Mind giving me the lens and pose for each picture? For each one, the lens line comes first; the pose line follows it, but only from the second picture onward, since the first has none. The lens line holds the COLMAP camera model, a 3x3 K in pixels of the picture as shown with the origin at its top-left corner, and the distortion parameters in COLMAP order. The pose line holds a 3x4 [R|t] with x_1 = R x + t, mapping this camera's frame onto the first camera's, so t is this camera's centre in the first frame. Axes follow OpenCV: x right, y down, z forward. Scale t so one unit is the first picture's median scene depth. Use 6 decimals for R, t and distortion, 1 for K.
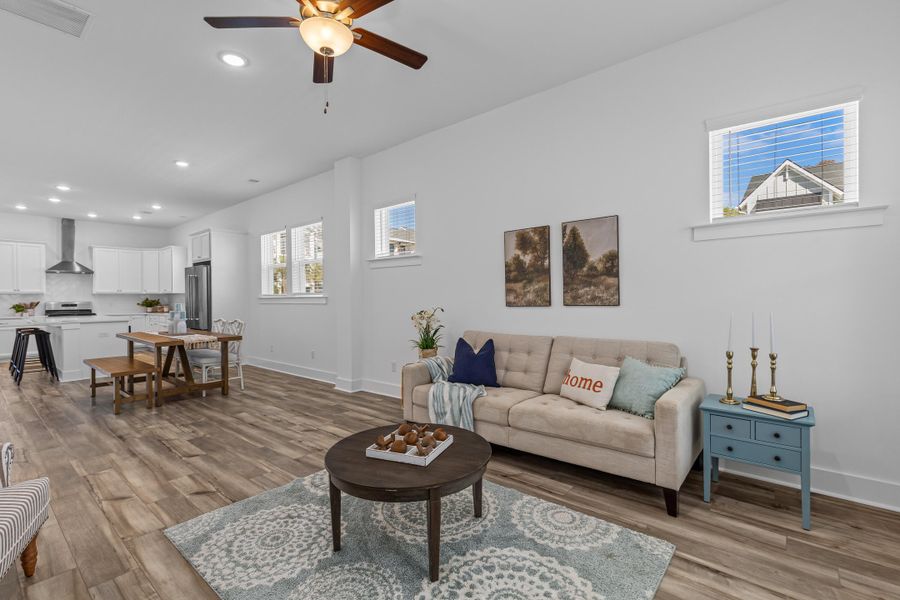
lens RADIAL K [[407.1, 0, 451.8], [0, 407.1, 299.6], [0, 0, 1]] dist [-0.000940, -0.000293]
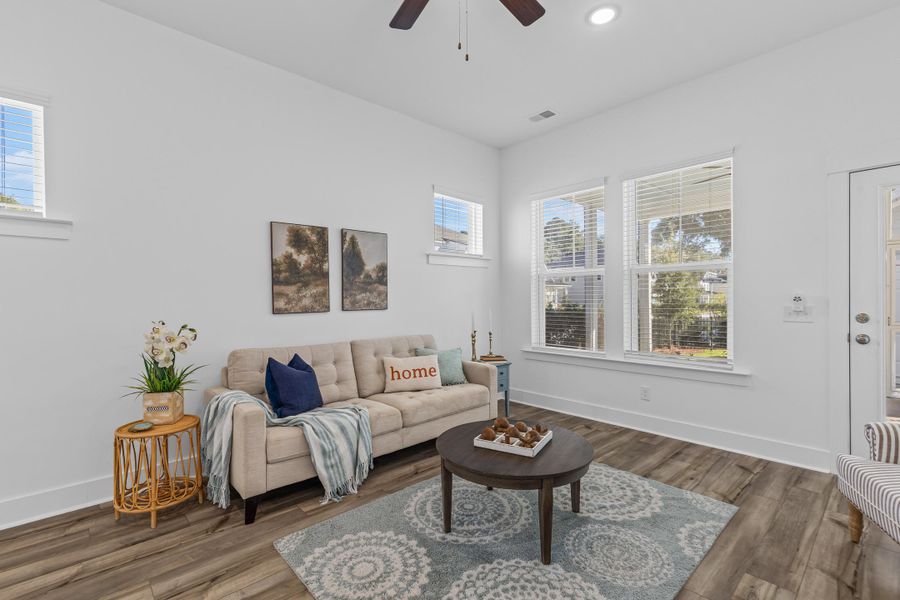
lens RADIAL K [[407.1, 0, 455.4], [0, 407.1, 303.4], [0, 0, 1]] dist [-0.000940, -0.000293]
pose [[0.117577, 0.002423, 0.993061, -0.637155], [0.015494, 0.999871, -0.004274, 0.004658], [-0.992943, 0.015889, 0.117524, 0.554117]]
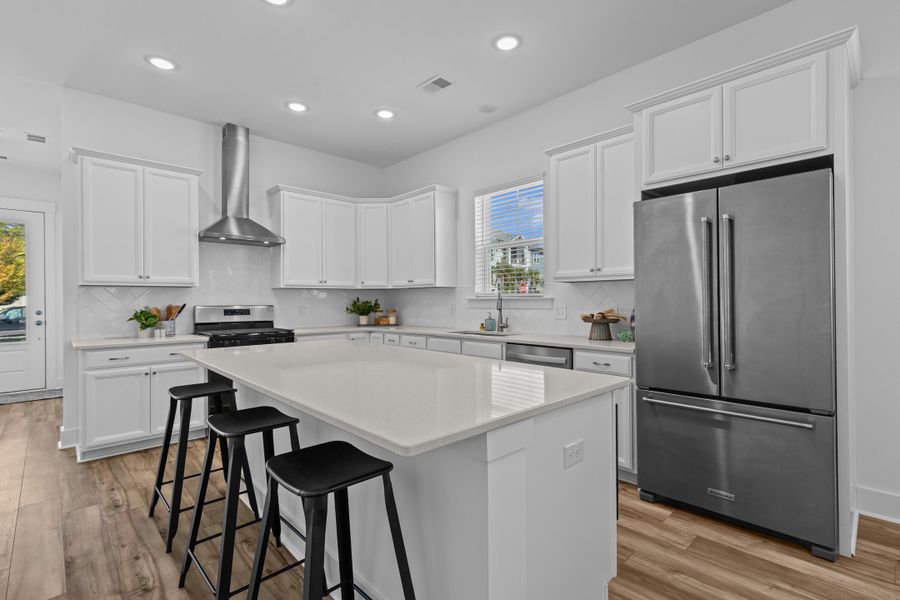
lens RADIAL K [[414.2, 0, 450.9], [0, 414.2, 302.4], [0, 0, 1]] dist [-0.000578, -0.000059]
pose [[0.994760, 0.003936, -0.102160, -2.290727], [-0.003763, 0.999991, 0.001881, 0.003212], [0.102166, -0.001487, 0.994766, 1.952537]]
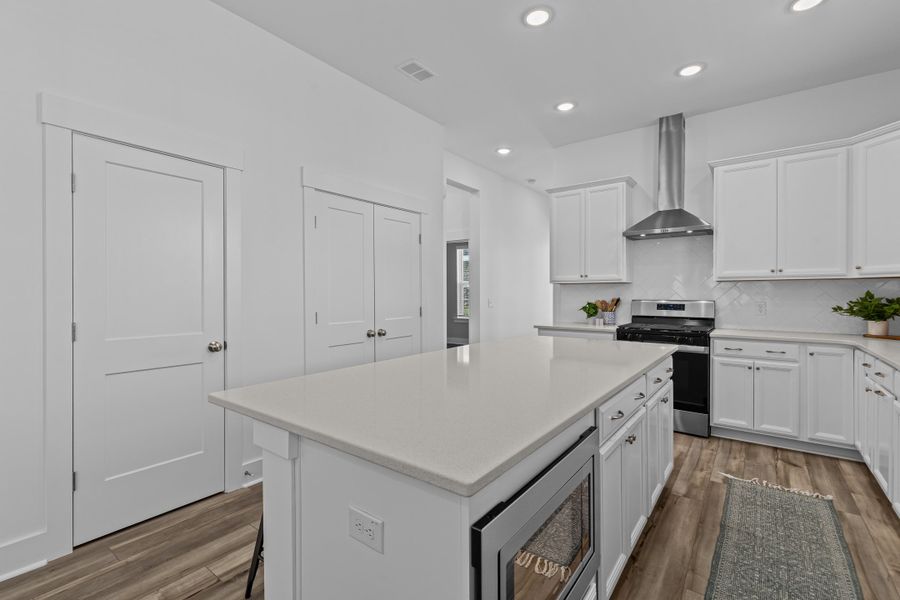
lens RADIAL K [[407.1, 0, 449.6], [0, 407.1, 298.8], [0, 0, 1]] dist [-0.000940, -0.000293]
pose [[0.053296, 0.018149, -0.998414, -1.761433], [-0.008355, 0.999808, 0.017729, -0.004940], [0.998544, 0.007397, 0.053437, 2.576018]]
